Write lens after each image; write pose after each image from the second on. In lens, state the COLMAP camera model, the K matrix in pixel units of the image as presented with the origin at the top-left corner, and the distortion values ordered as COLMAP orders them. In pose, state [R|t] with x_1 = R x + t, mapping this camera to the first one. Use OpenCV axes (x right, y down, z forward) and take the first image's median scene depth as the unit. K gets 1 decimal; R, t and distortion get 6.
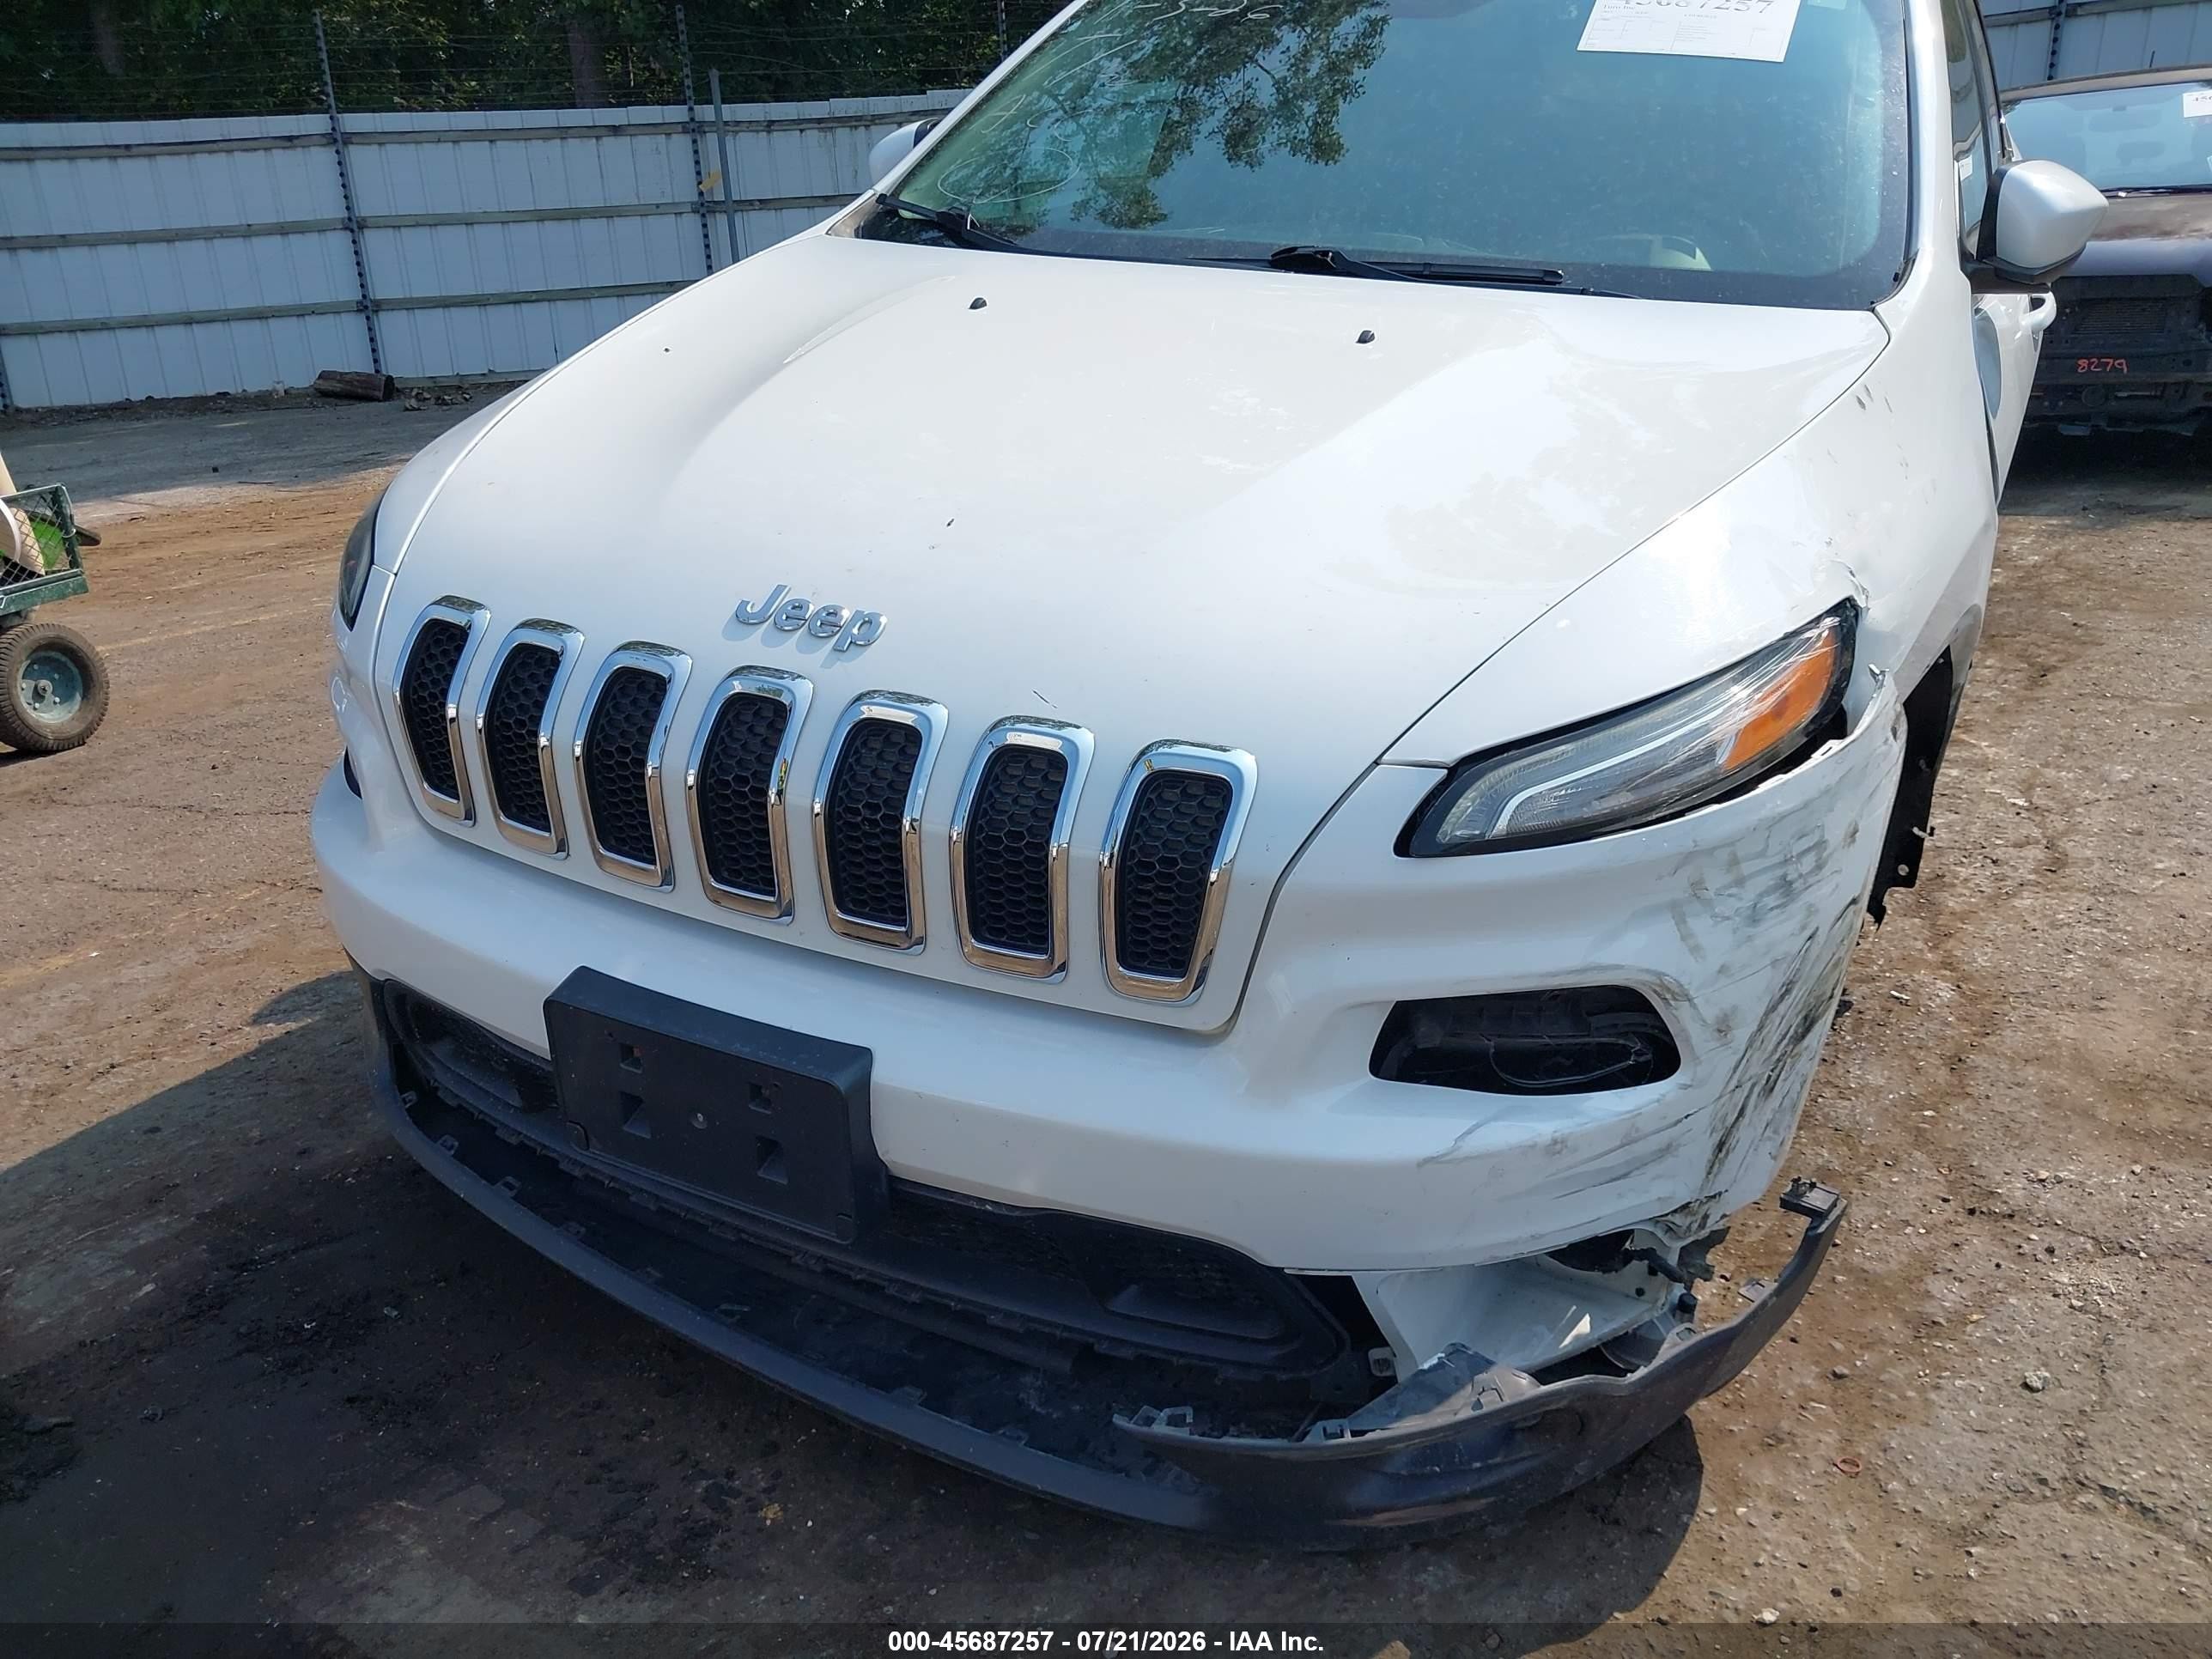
lens RADIAL K [[1783.7, 0, 1106.0], [0, 1783.7, 829.5], [0, 0, 1]] dist [0.059403, -0.068115]
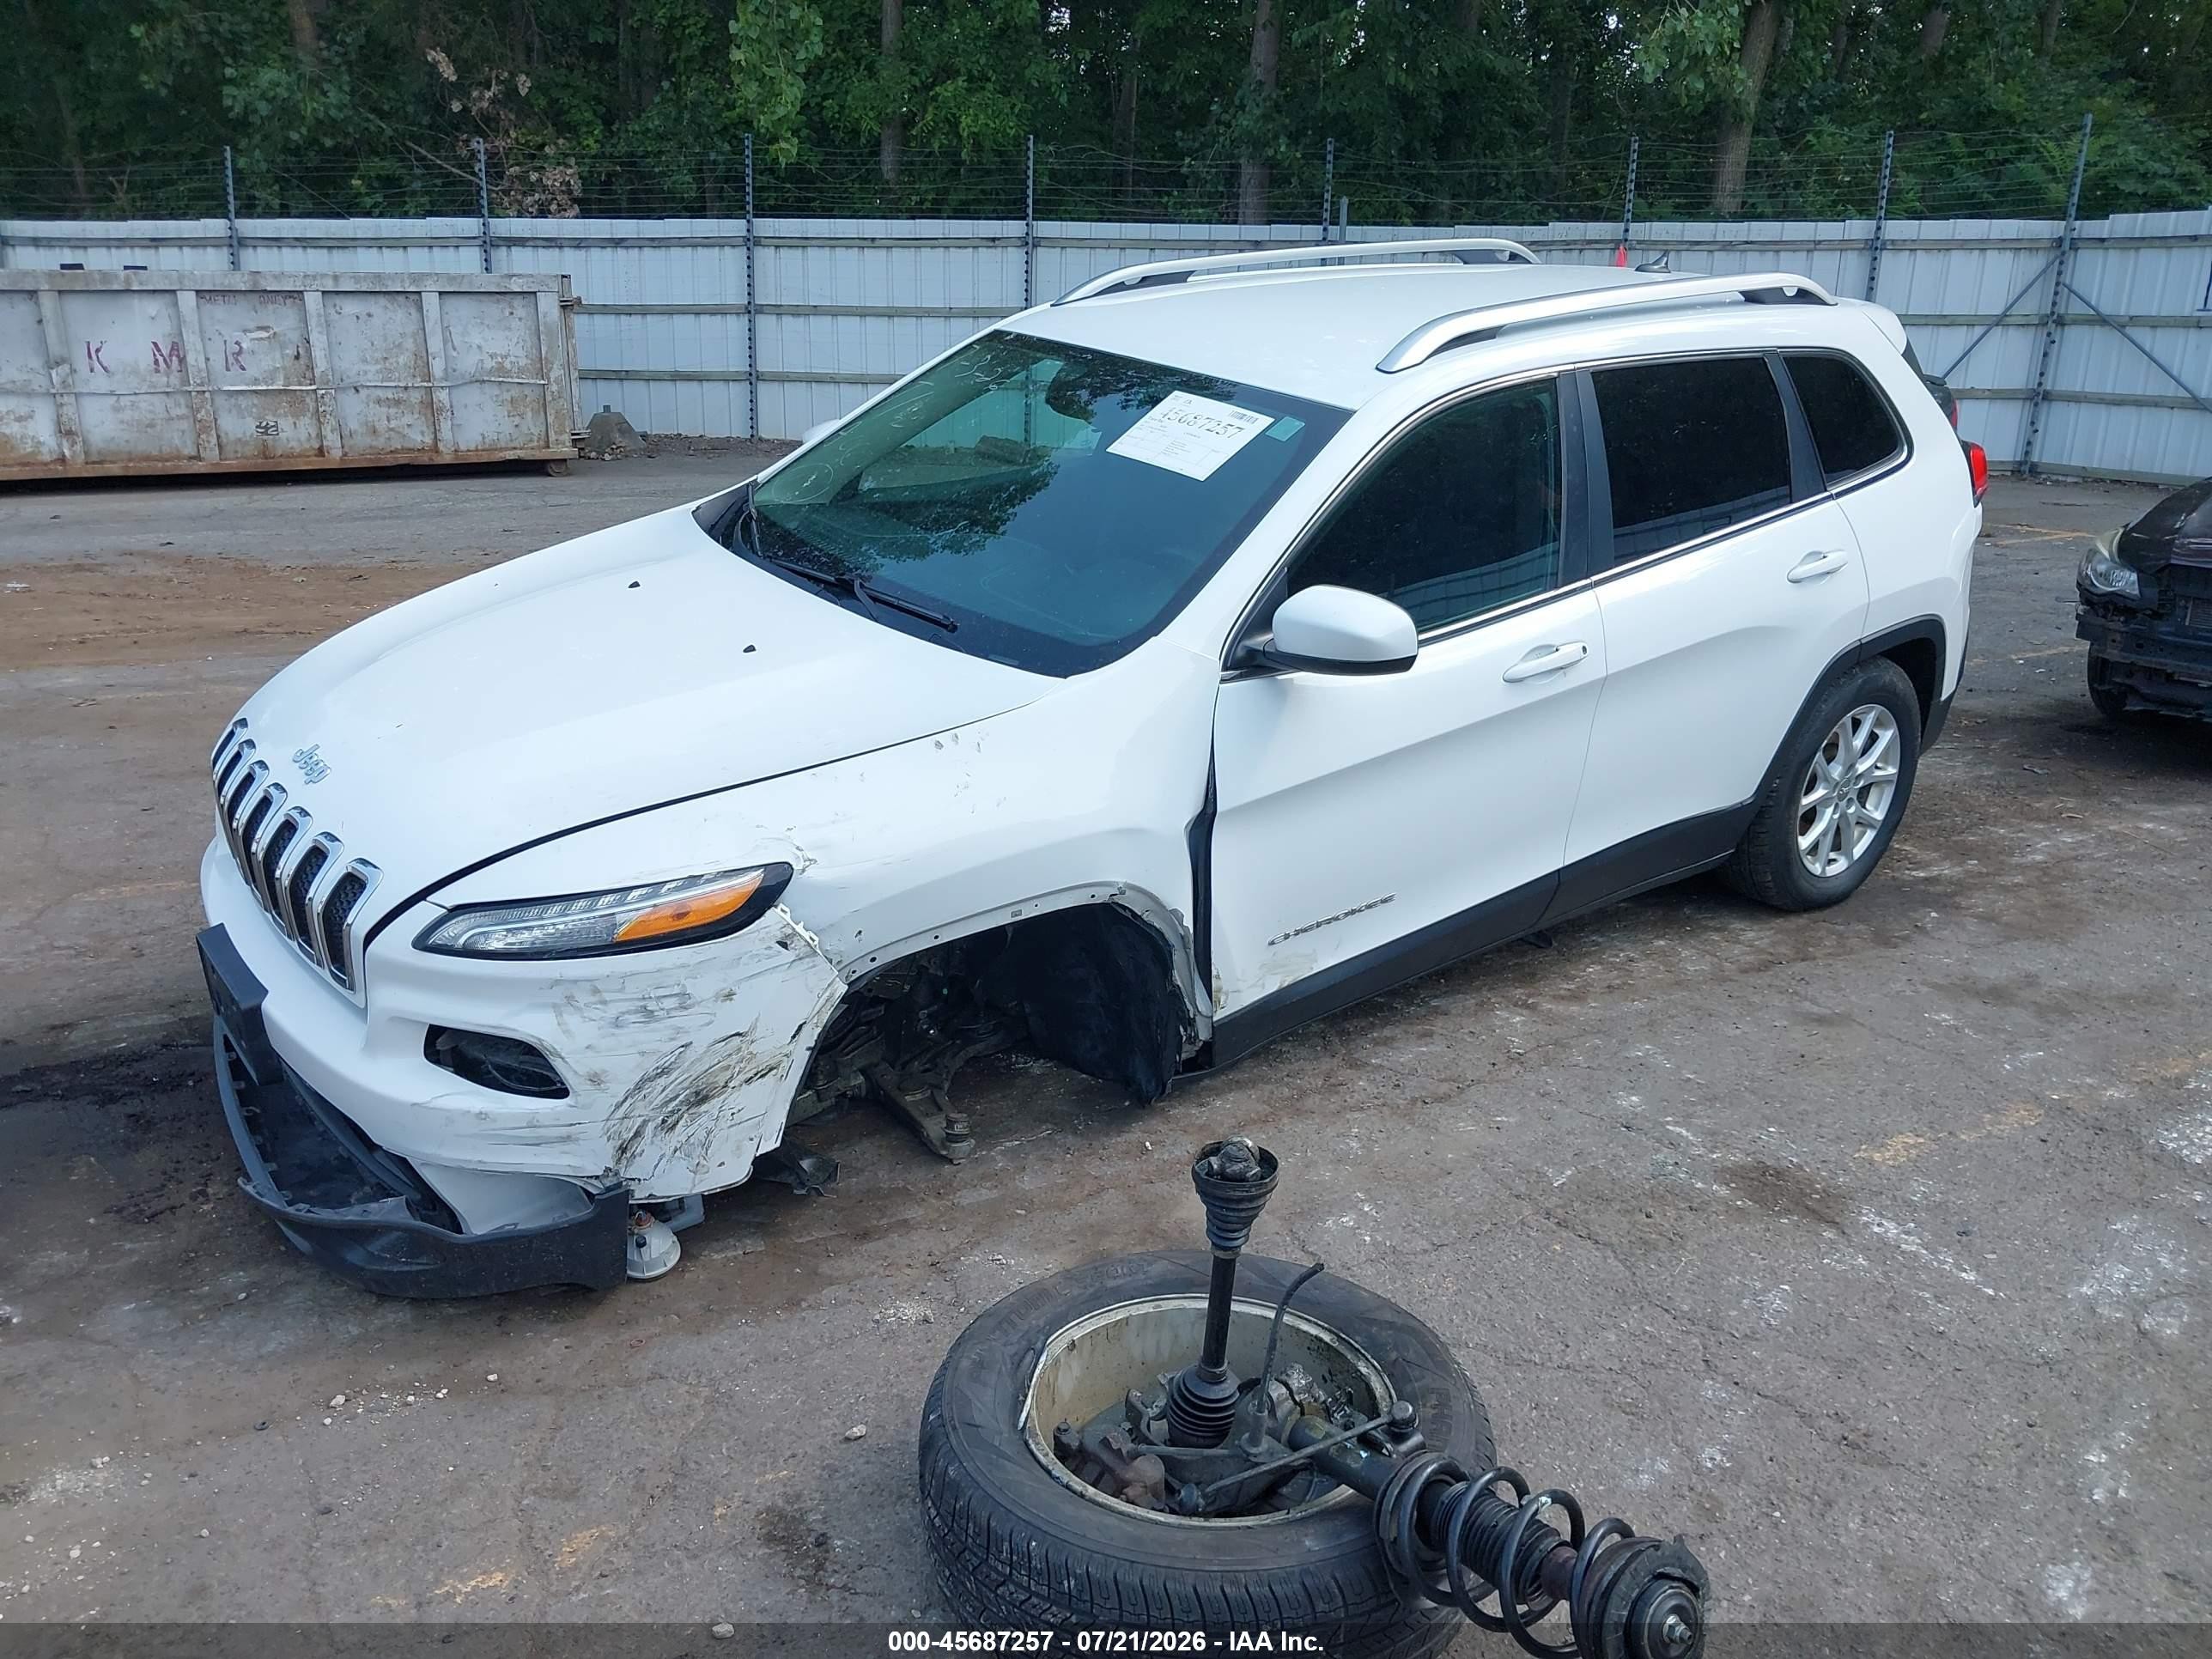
lens RADIAL K [[1807.5, 0, 1144.9], [0, 1807.5, 790.5], [0, 0, 1]] dist [0.001690, -0.009151]
pose [[0.907997, 0.176416, -0.380024, 1.432947], [-0.193029, 0.981176, -0.005723, -0.264443], [0.371861, 0.078552, 0.924959, -0.499748]]
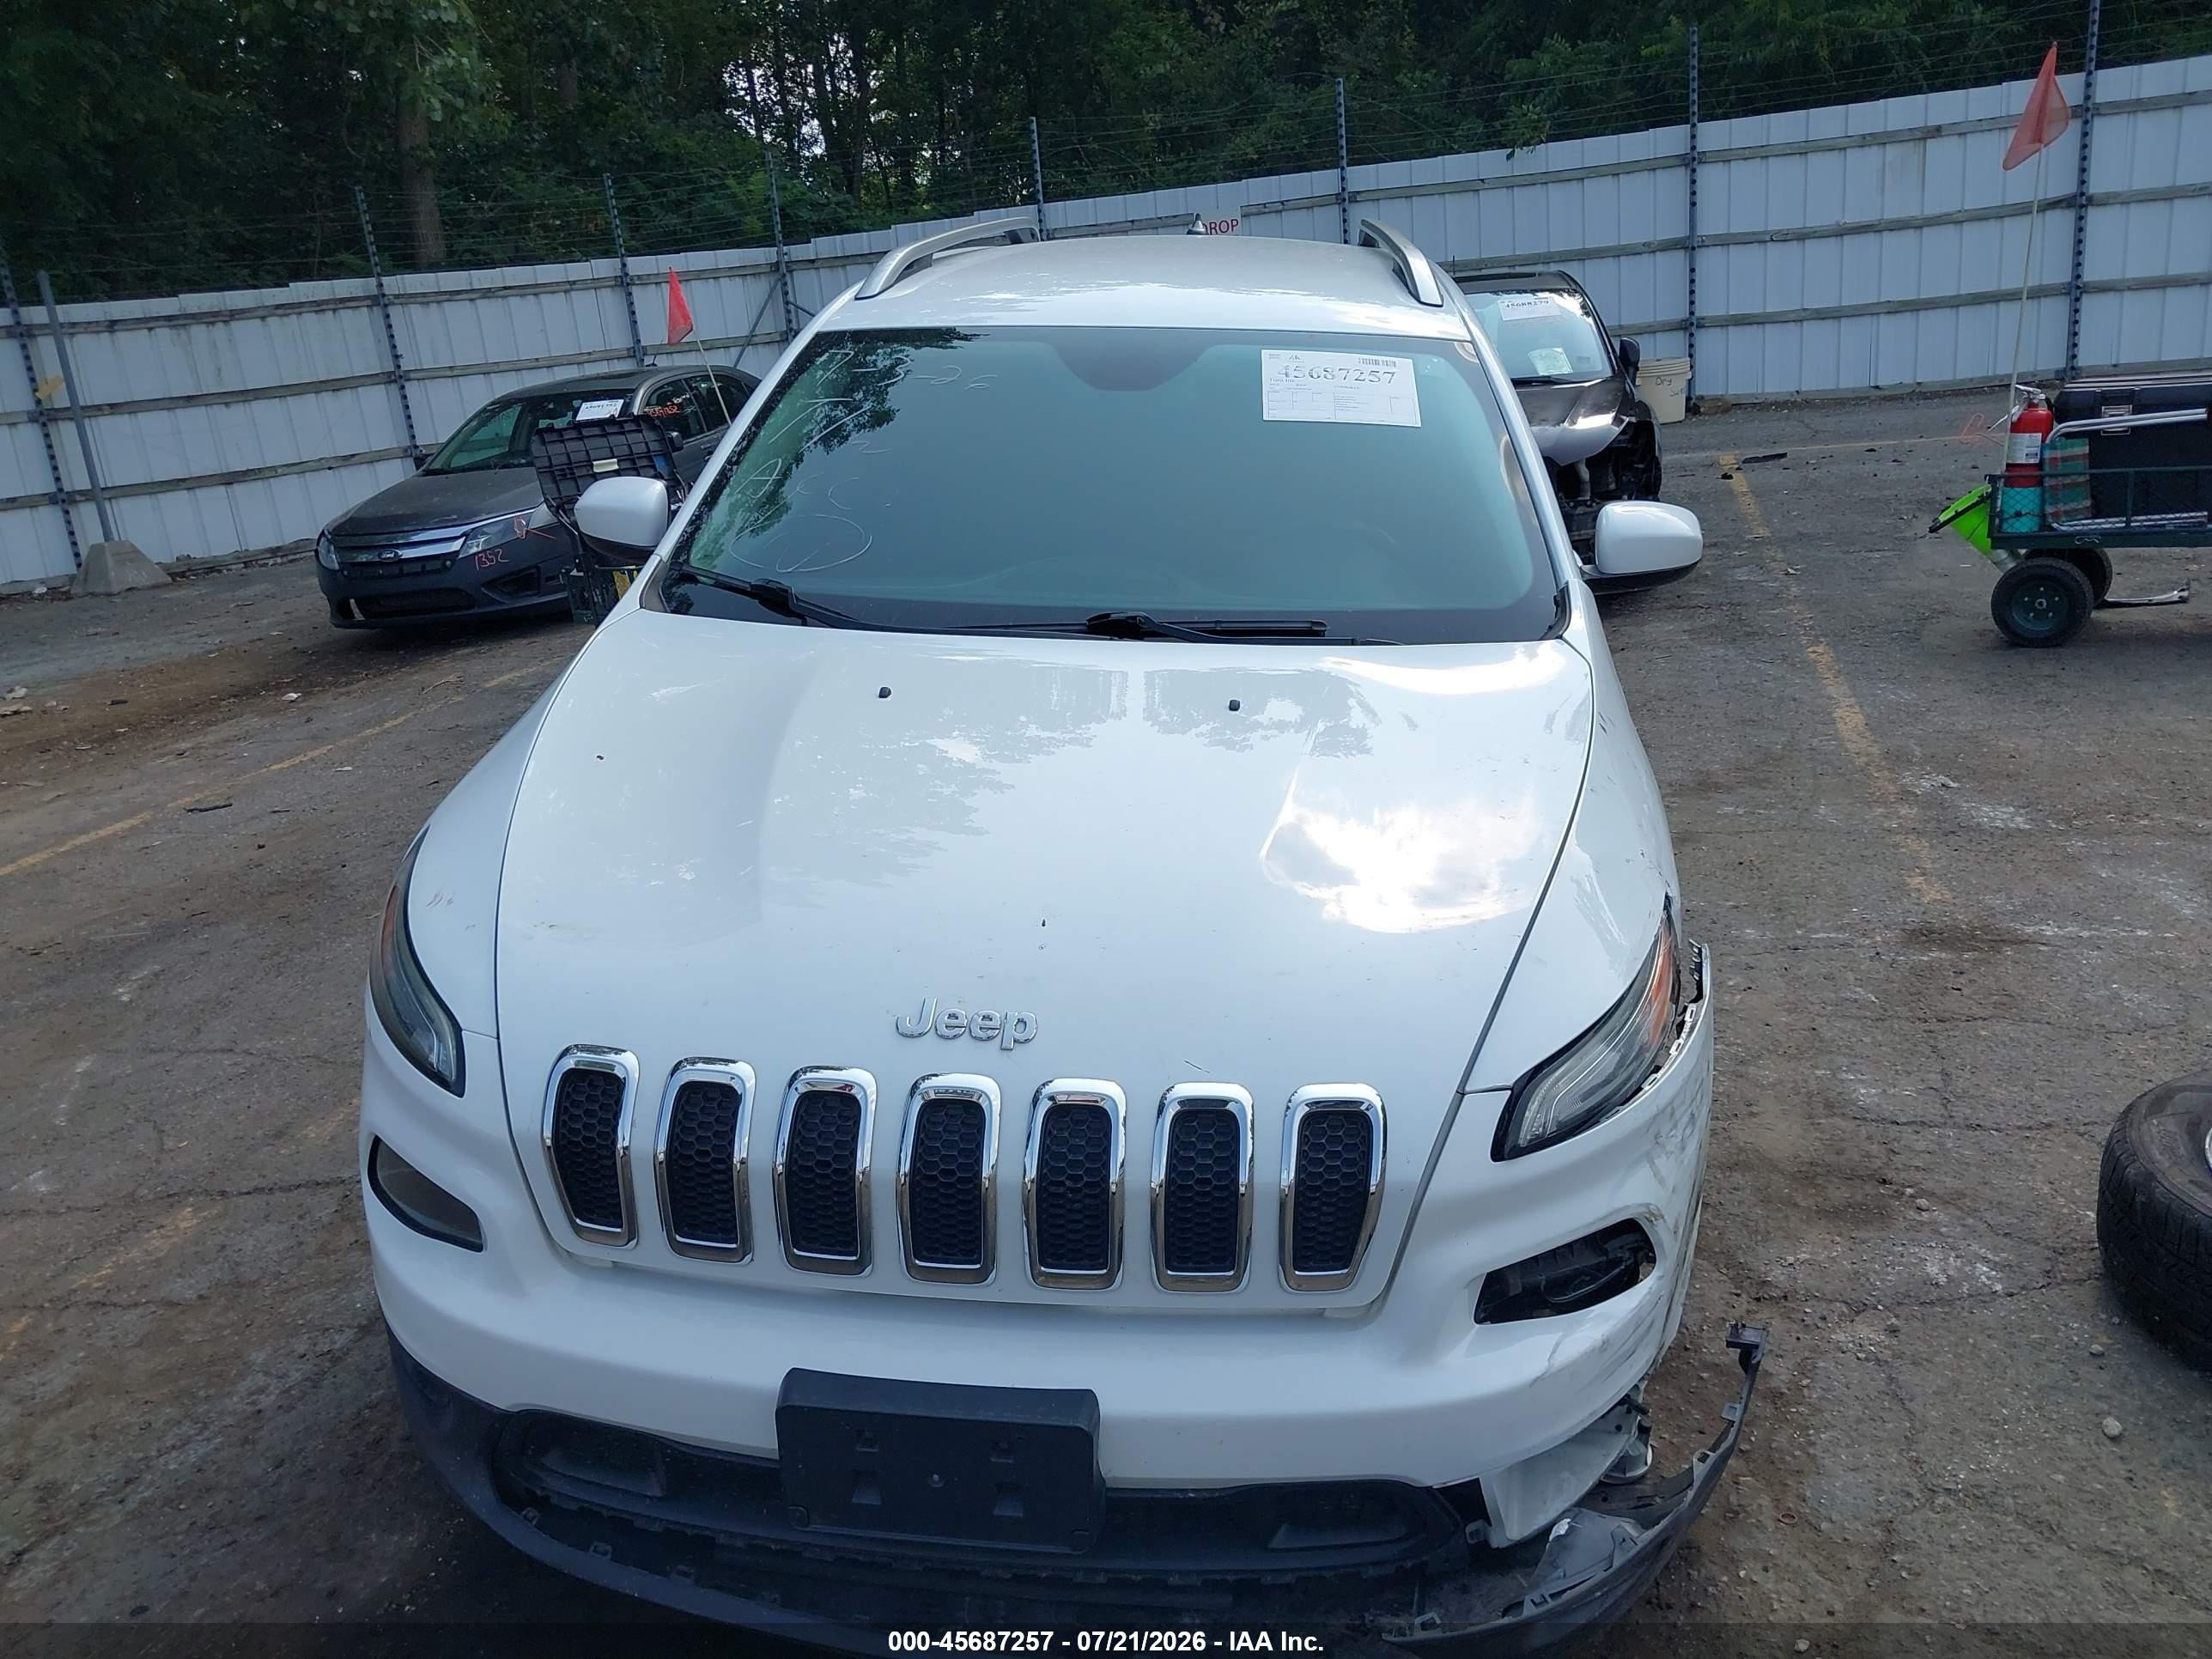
lens RADIAL K [[1785.6, 0, 1106.0], [0, 1785.6, 829.5], [0, 0, 1]] dist [0.006919, 0.013587]
pose [[0.936510, -0.136885, 0.322818, -0.452165], [0.157242, 0.986840, -0.037716, -0.202026], [-0.313407, 0.086082, 0.945709, -0.188734]]
